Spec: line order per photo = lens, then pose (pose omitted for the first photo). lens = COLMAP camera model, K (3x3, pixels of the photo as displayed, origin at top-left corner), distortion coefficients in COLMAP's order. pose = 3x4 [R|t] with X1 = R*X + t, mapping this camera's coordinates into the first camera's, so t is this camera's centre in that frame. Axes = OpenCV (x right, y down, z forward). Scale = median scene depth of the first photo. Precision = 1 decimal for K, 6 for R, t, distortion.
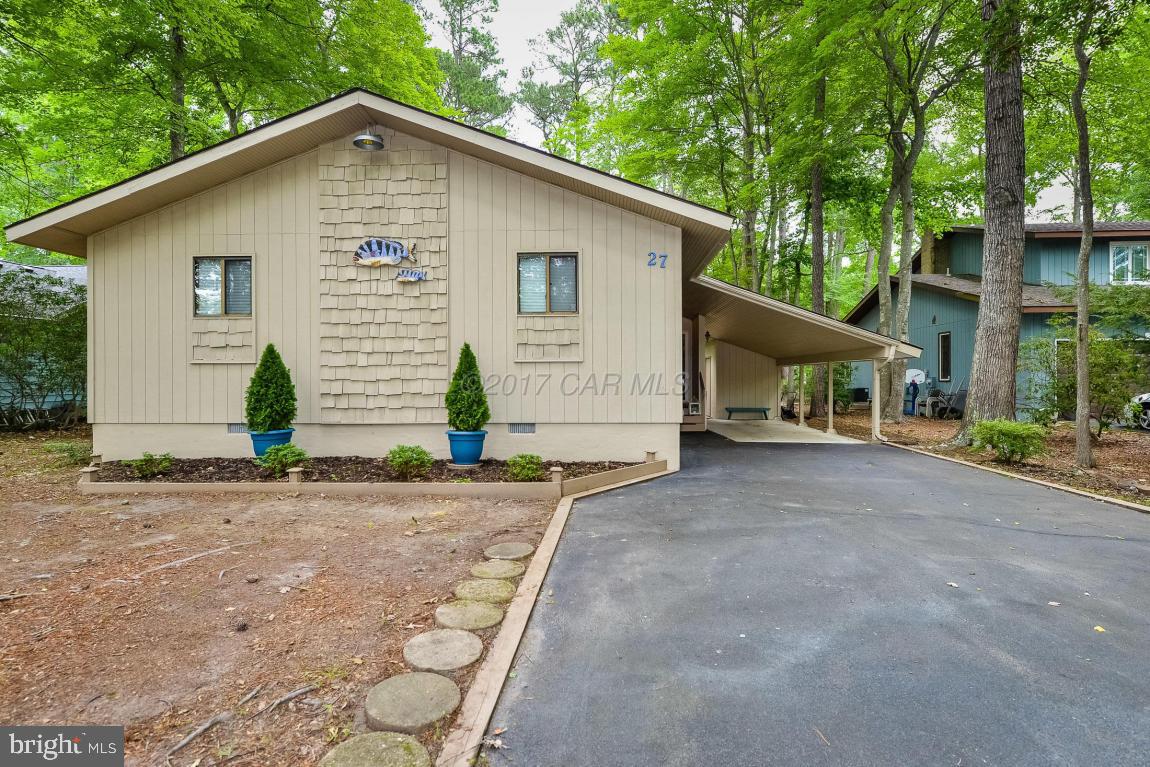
lens RADIAL K [[478.1, 0, 567.6], [0, 478.1, 368.4], [0, 0, 1]] dist [0.001244, 0.000028]
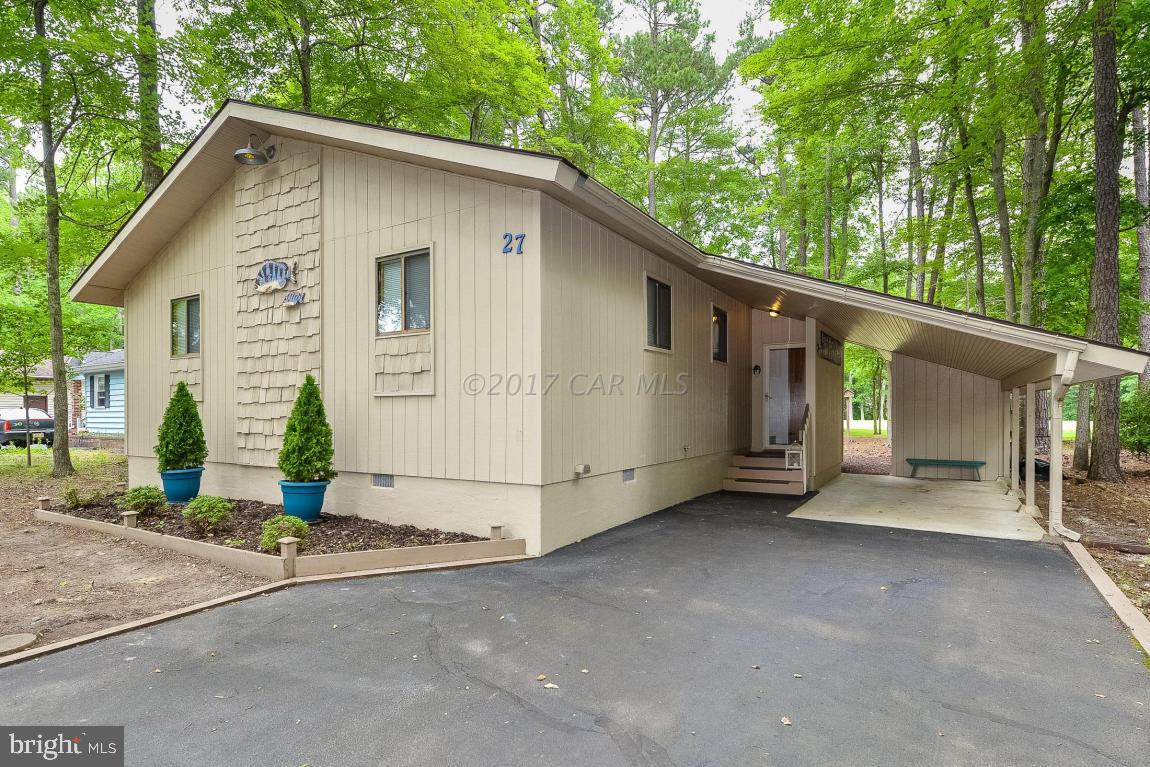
lens RADIAL K [[554.8, 0, 575.2], [0, 554.8, 400.3], [0, 0, 1]] dist [0.003090, 0.000451]
pose [[0.896806, -0.010672, -0.442295, 0.580293], [0.012675, 0.999918, 0.001573, -0.004501], [0.442242, -0.007017, 0.896868, 0.314601]]
